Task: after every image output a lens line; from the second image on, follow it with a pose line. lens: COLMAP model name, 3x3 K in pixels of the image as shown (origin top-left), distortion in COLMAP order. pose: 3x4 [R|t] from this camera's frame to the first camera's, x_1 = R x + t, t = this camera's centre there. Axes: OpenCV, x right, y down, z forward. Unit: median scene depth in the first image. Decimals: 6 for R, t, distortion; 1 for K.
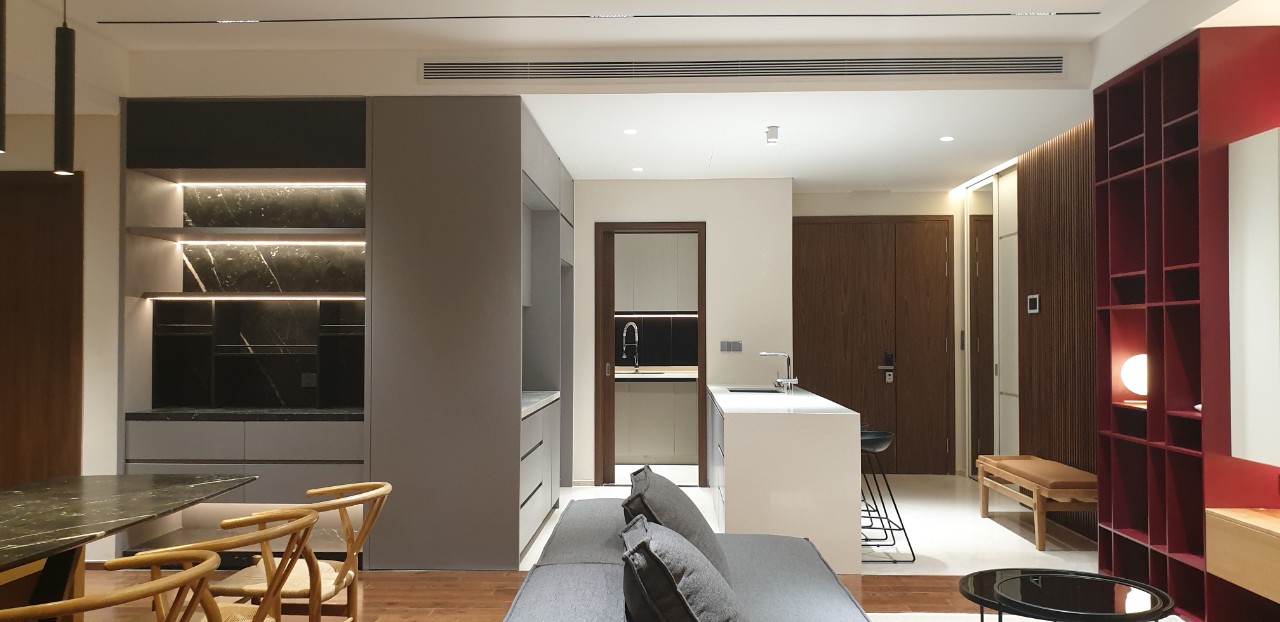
lens RADIAL K [[937.3, 0, 640.0], [0, 937.3, 311.0], [0, 0, 1]] dist [-0.000857, -0.000411]
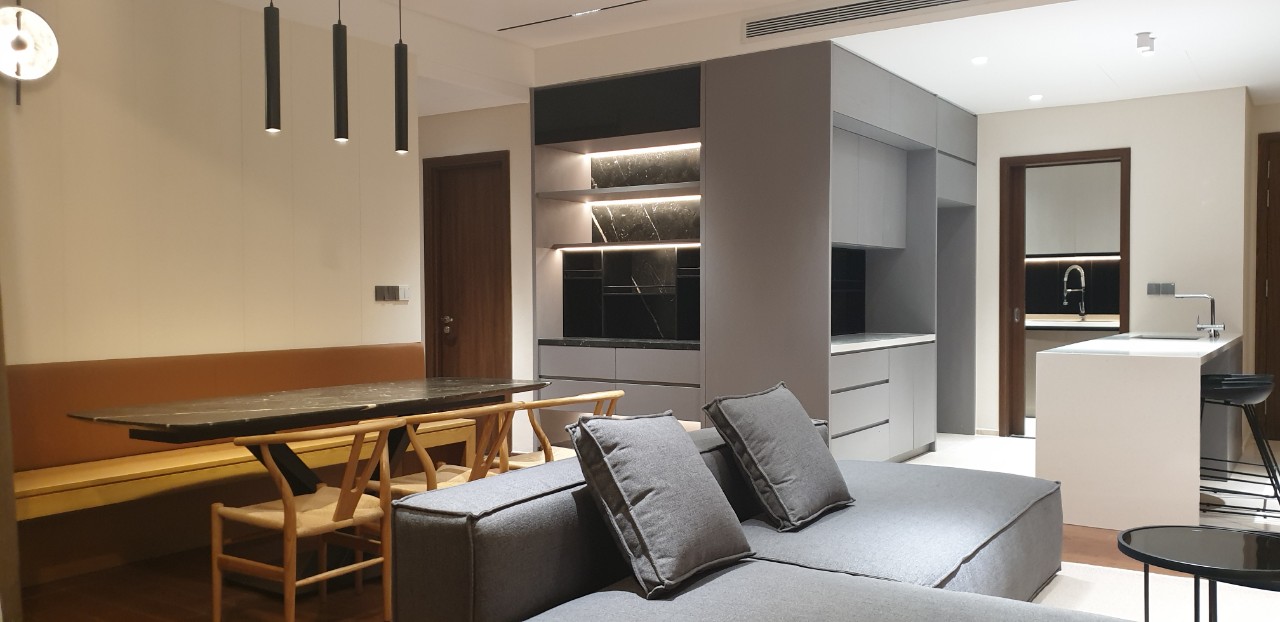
lens RADIAL K [[915.8, 0, 640.0], [0, 915.8, 311.0], [0, 0, 1]] dist [0.189441, -0.300111]
pose [[0.854162, 0.008371, -0.519940, 0.193545], [0.017462, 0.998845, 0.044769, 0.014571], [0.519714, -0.047320, 0.853029, 0.003427]]
